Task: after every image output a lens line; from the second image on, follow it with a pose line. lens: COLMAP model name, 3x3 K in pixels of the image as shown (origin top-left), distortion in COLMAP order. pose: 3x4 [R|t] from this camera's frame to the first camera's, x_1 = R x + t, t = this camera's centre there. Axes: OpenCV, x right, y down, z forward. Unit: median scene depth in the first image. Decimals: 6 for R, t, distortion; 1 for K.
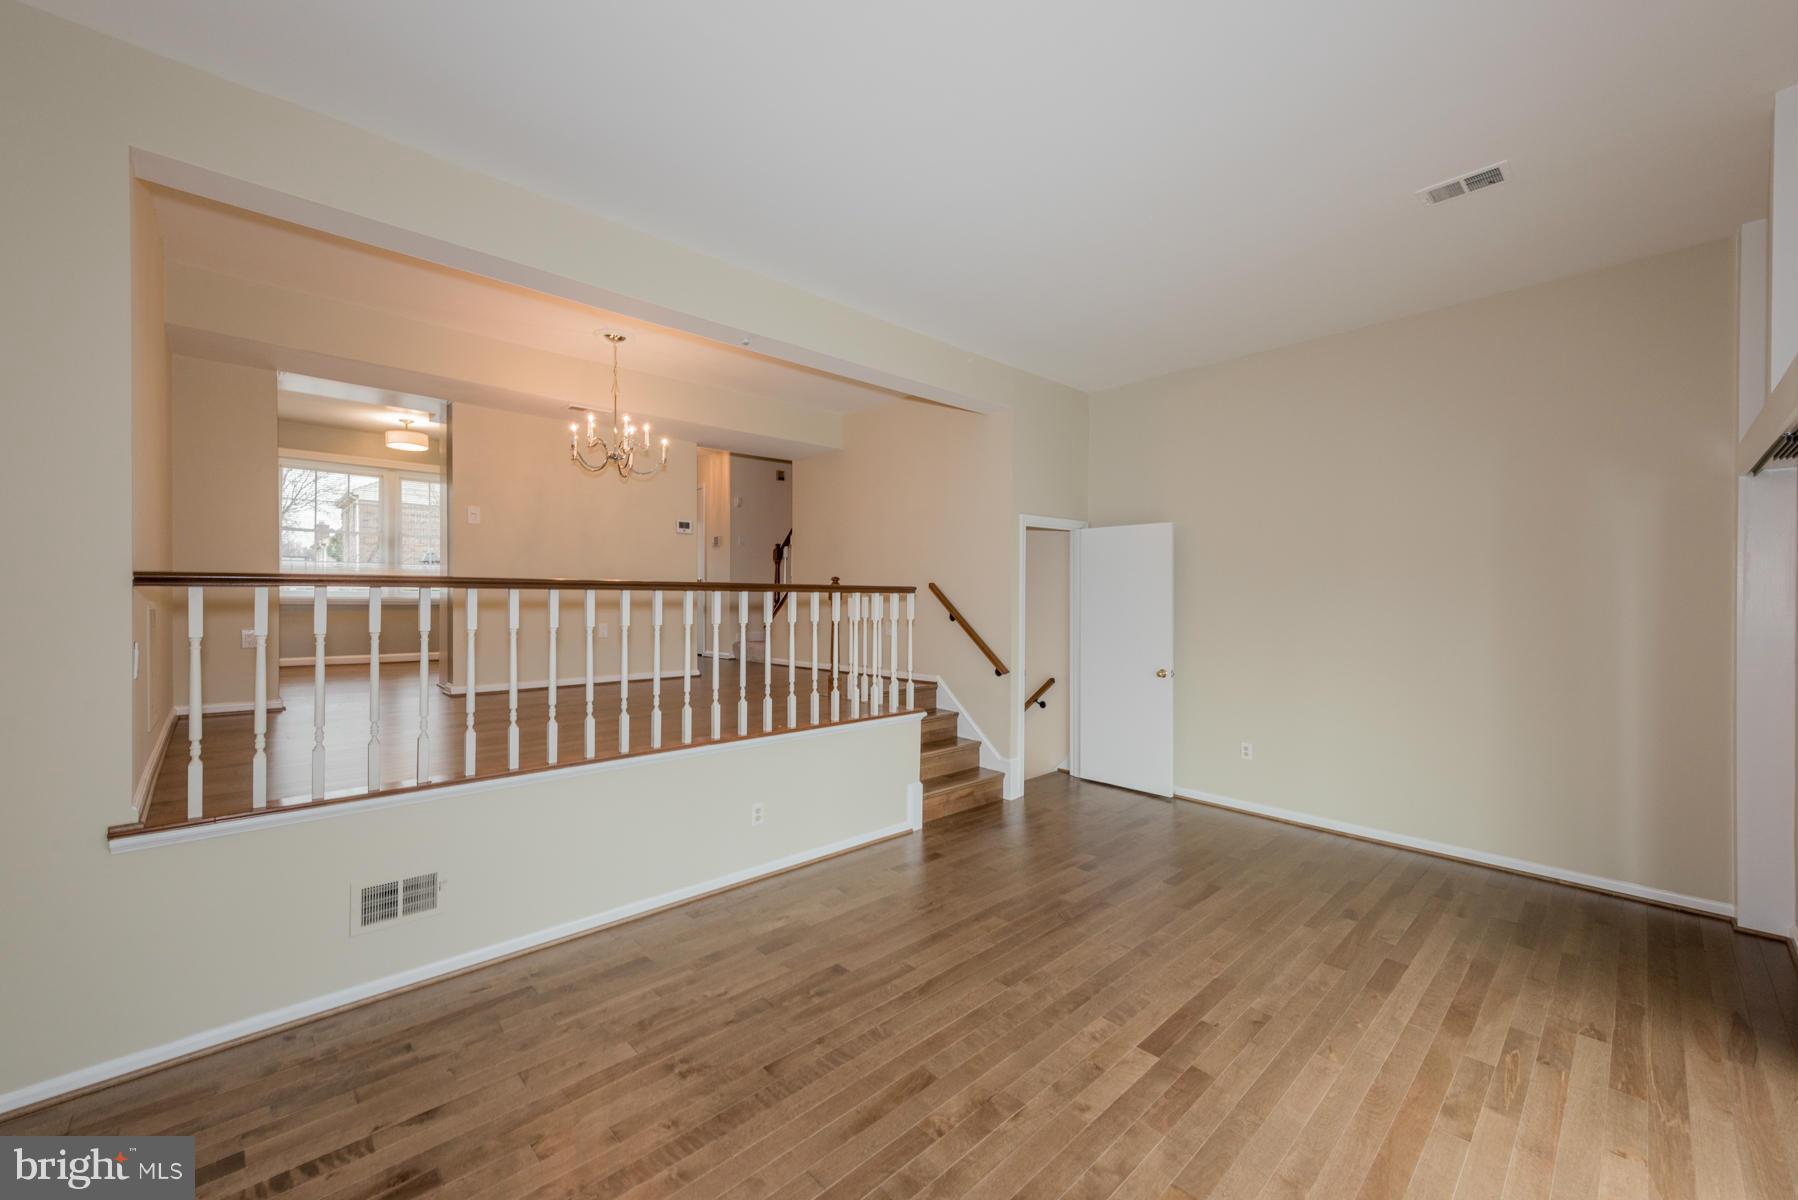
lens RADIAL K [[690.8, 0, 874.7], [0, 690.8, 604.7], [0, 0, 1]] dist [-0.000166, -0.000118]
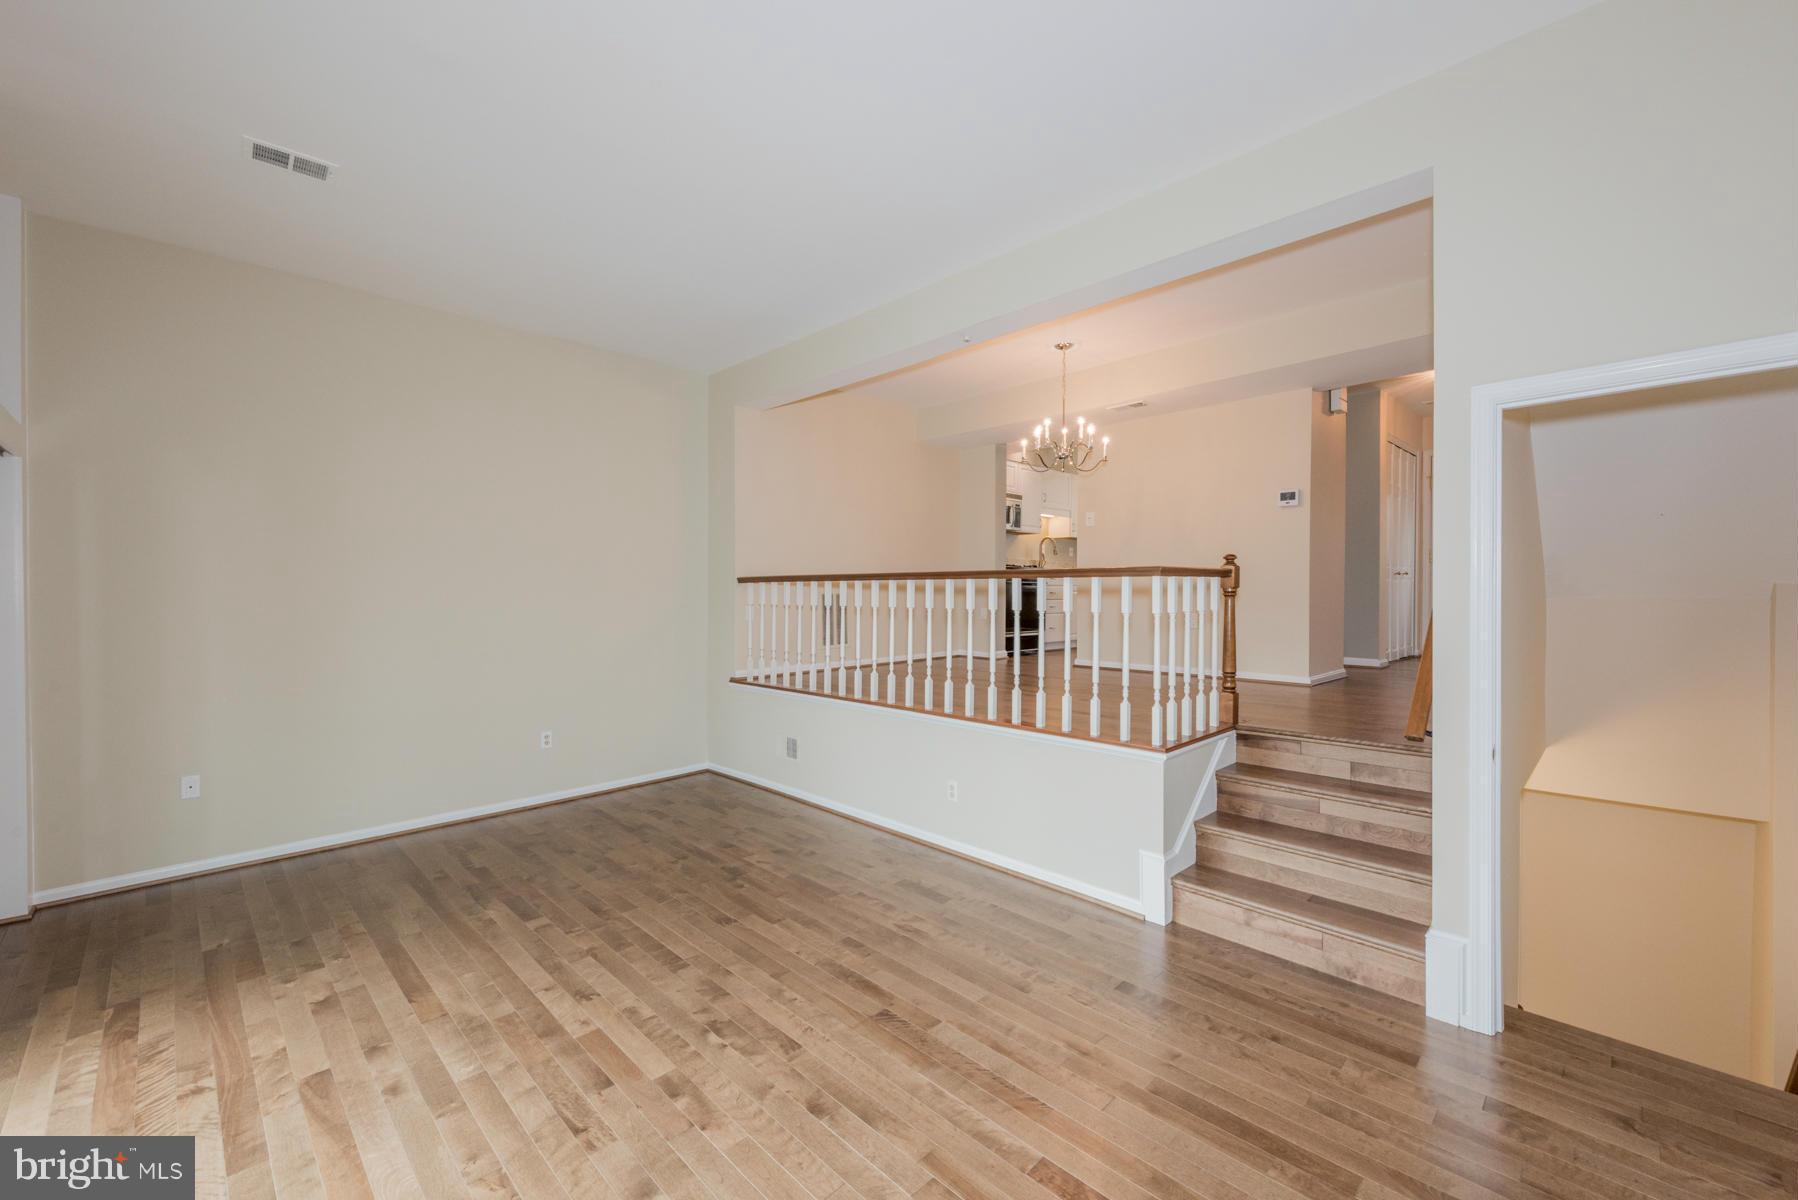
lens RADIAL K [[713.4, 0, 920.3], [0, 713.4, 596.2], [0, 0, 1]] dist [0.010467, -0.000300]
pose [[0.069830, 0.005777, -0.997542, 0.970302], [-0.005791, 0.999969, 0.005385, 0.000769], [0.997542, 0.005401, 0.069861, 0.928689]]
